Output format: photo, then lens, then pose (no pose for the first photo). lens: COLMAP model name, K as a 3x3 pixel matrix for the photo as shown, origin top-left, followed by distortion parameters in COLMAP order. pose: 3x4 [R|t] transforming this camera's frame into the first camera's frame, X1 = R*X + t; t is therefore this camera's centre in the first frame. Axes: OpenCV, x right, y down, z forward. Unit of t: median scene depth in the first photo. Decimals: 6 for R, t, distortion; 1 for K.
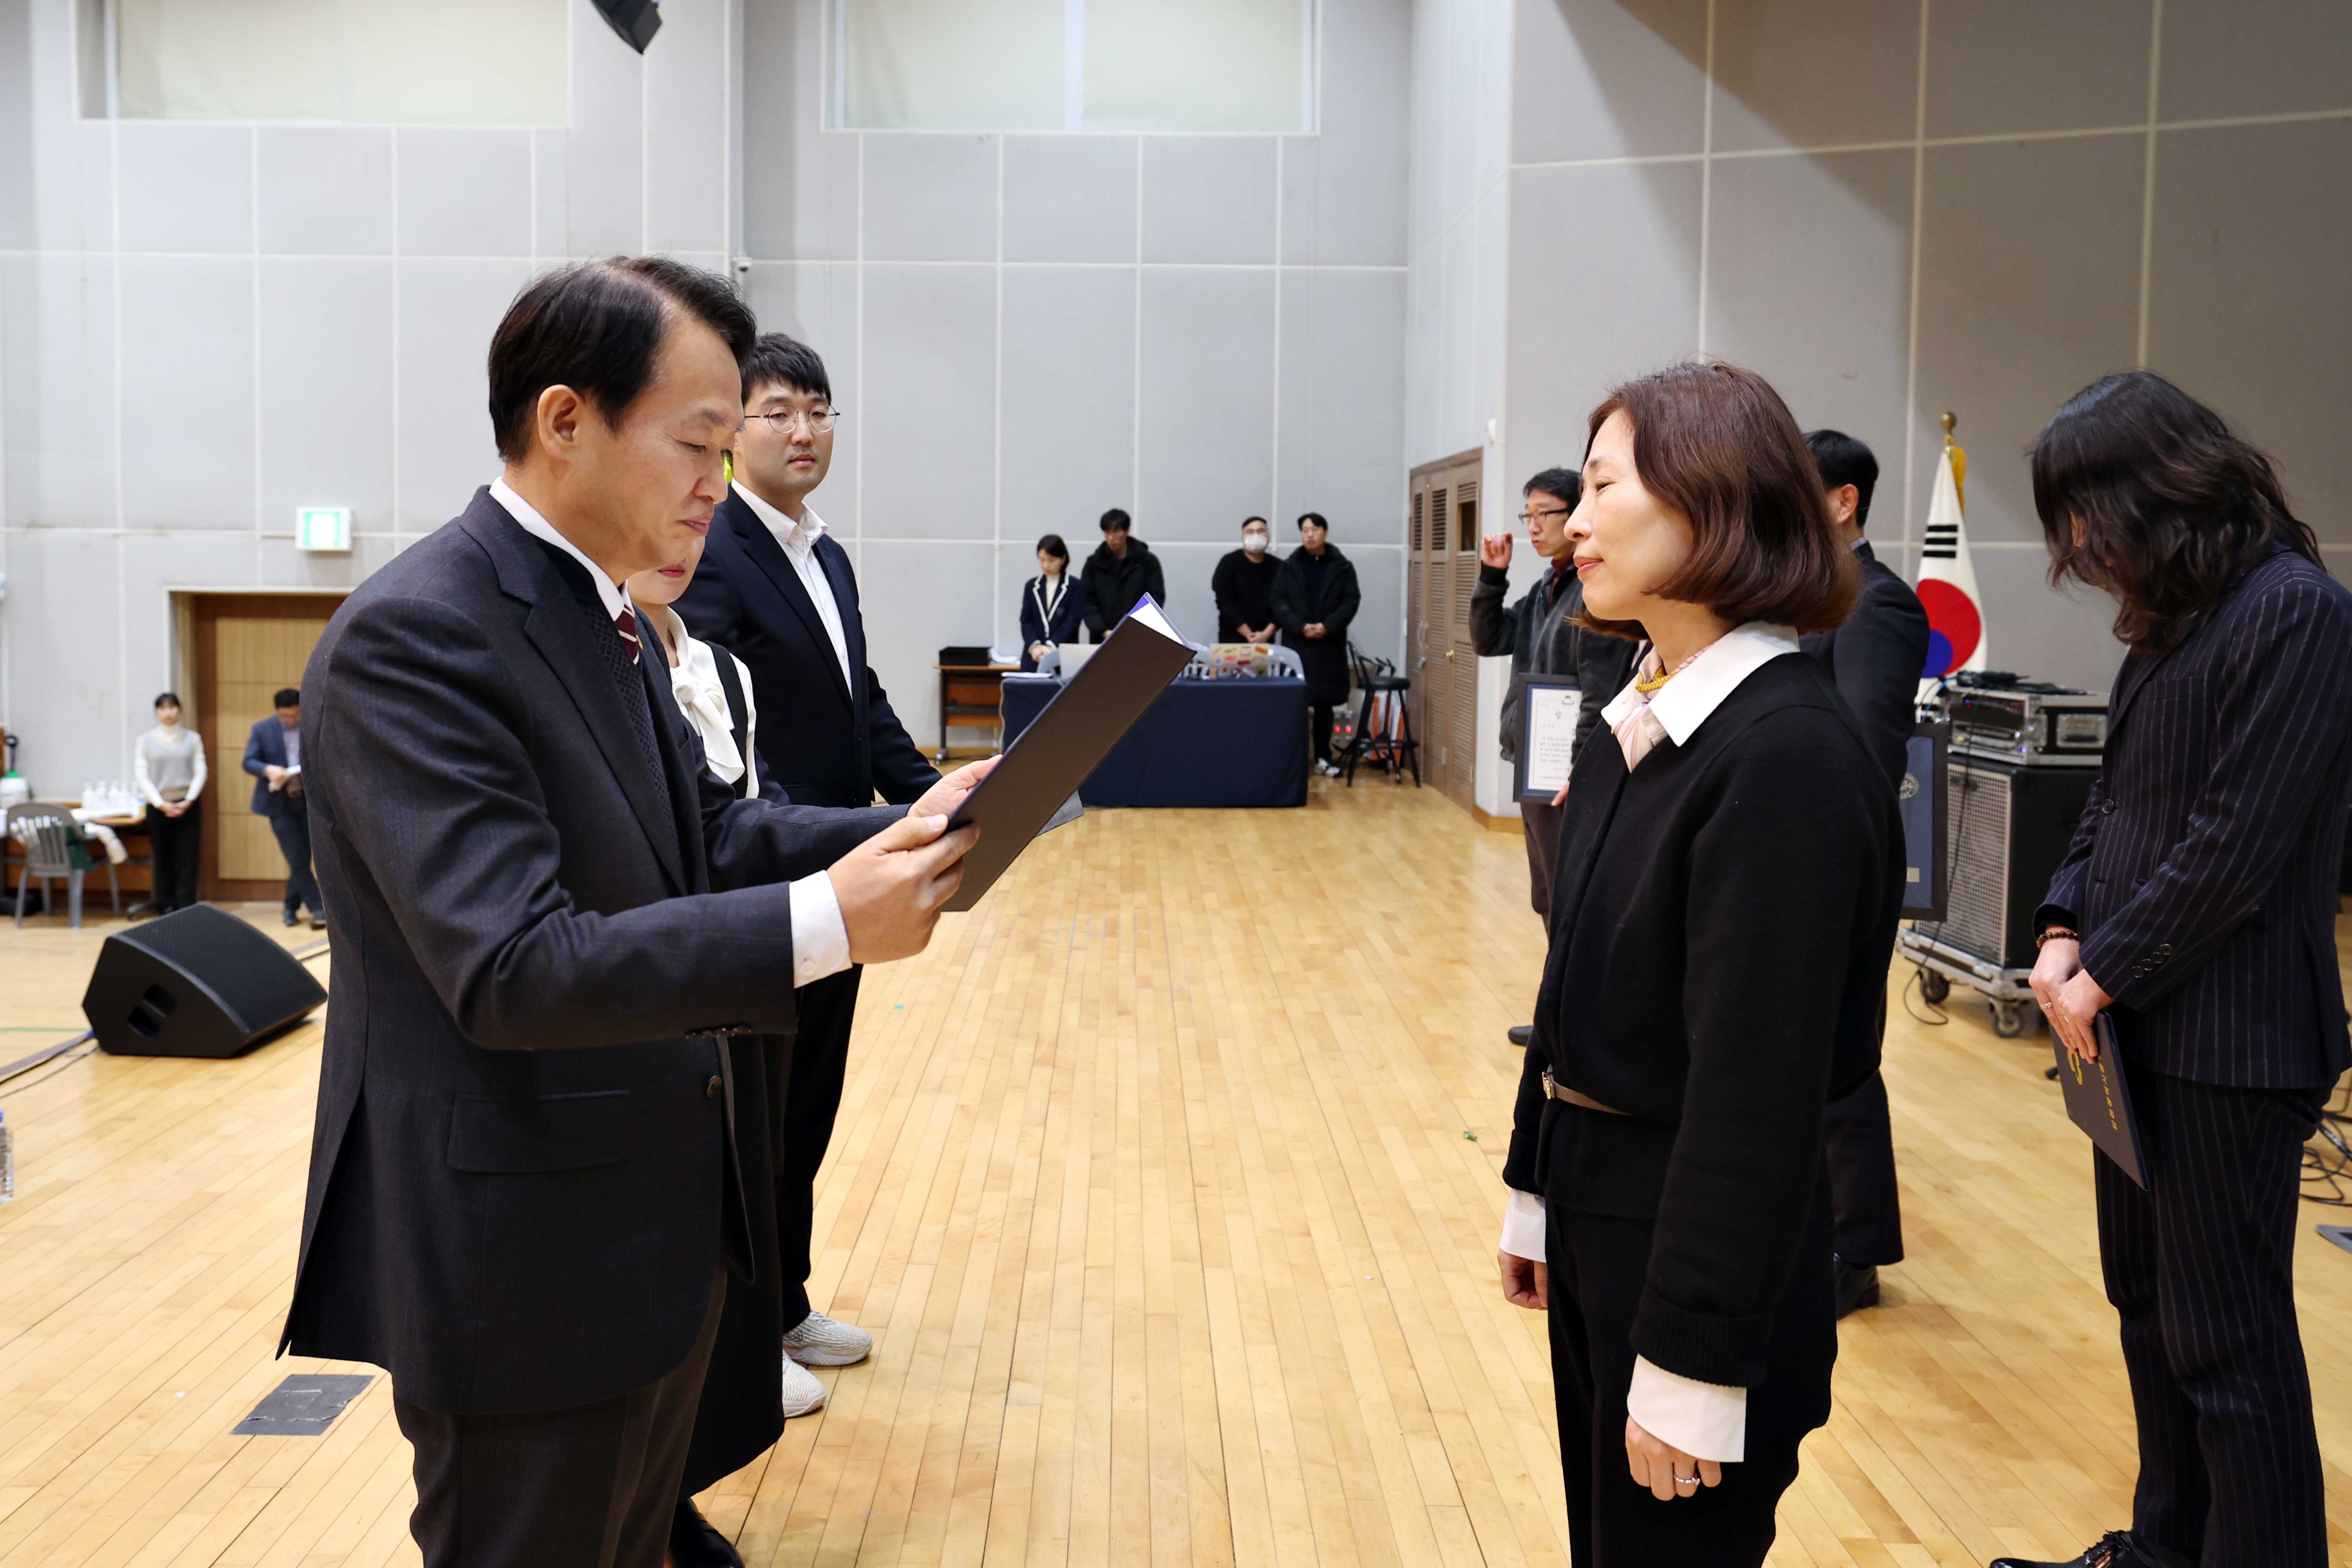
lens RADIAL K [[1806.0, 0, 1108.0], [0, 1806.0, 651.1], [0, 0, 1]] dist [-0.000017, 0.009951]
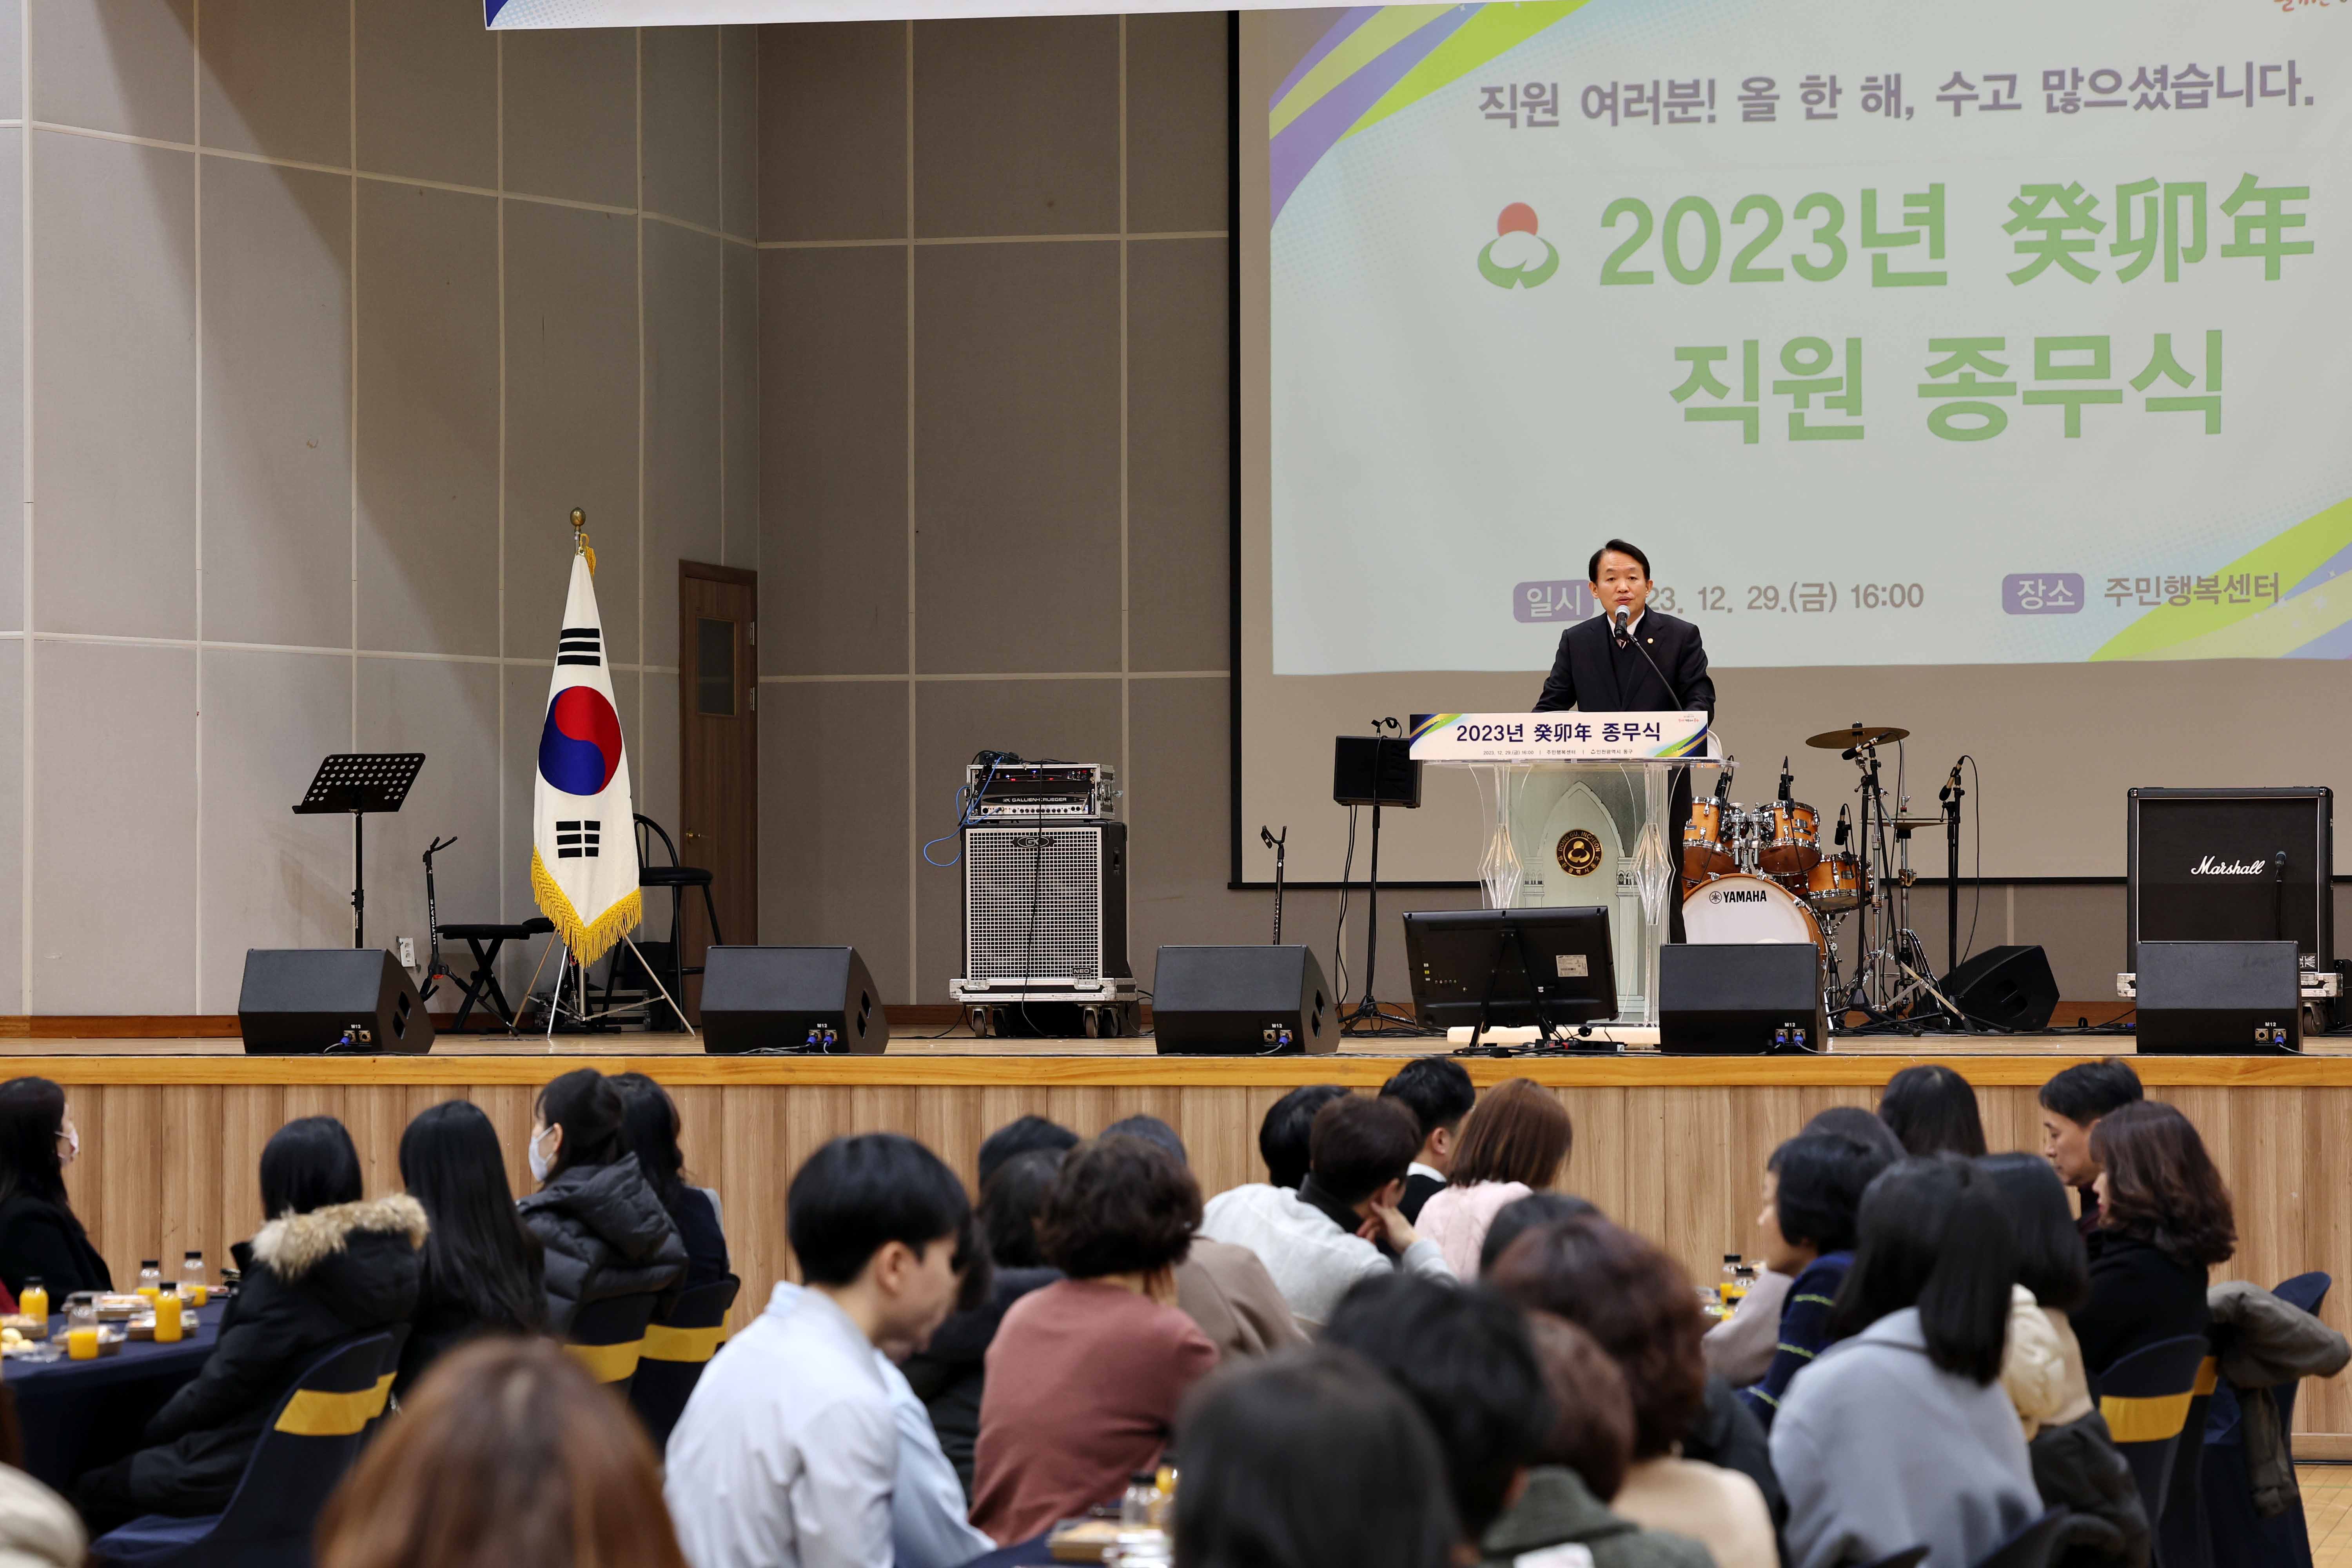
lens RADIAL K [[7314.7, 0, 1183.5], [0, 7314.7, 782.0], [0, 0, 1]] dist [0.146796, 2.290004]
pose [[0.206190, 0.008940, 0.978471, -2.751102], [0.051170, 0.998492, -0.019906, 0.086501], [-0.977173, 0.054173, 0.205421, -0.058207]]
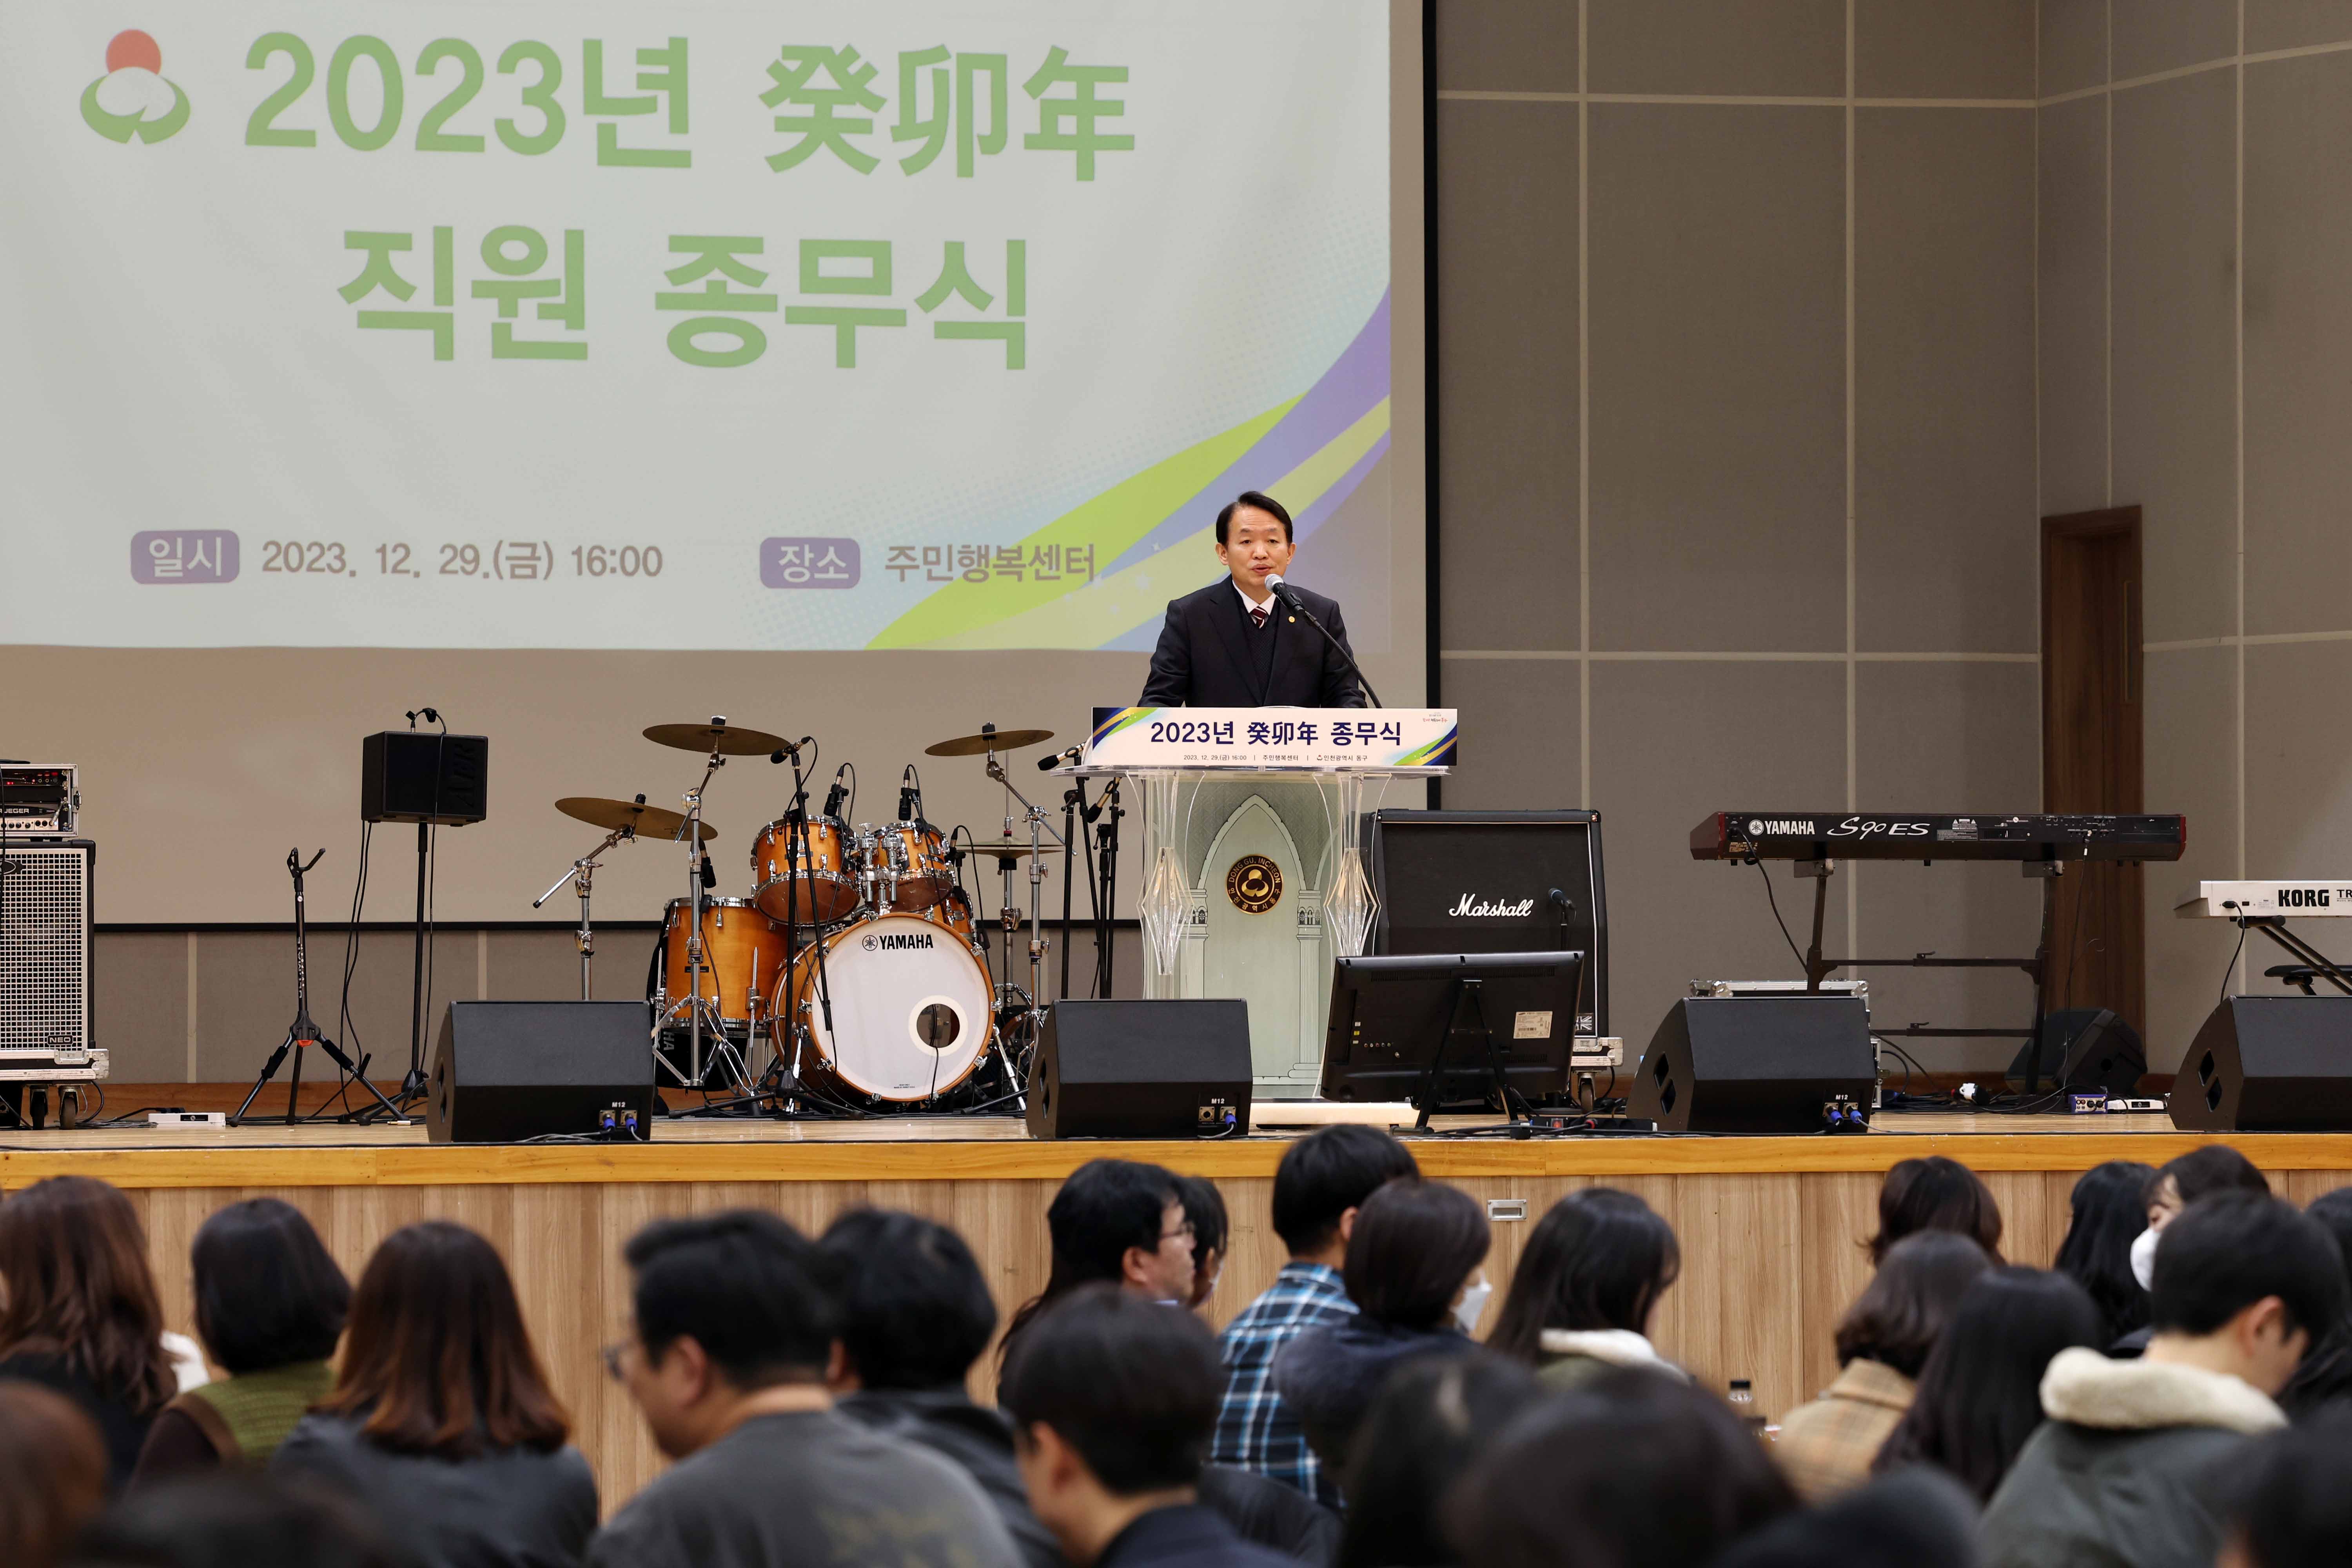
lens RADIAL K [[9593.1, 0, 1172.7], [0, 9593.1, 795.0], [0, 0, 1]] dist [0.501379, 9.836478]
pose [[-0.266702, 0.010038, 0.963727, -2.785540], [0.044839, 0.998992, 0.002004, 0.034067], [-0.962735, 0.043747, -0.266883, 1.113002]]
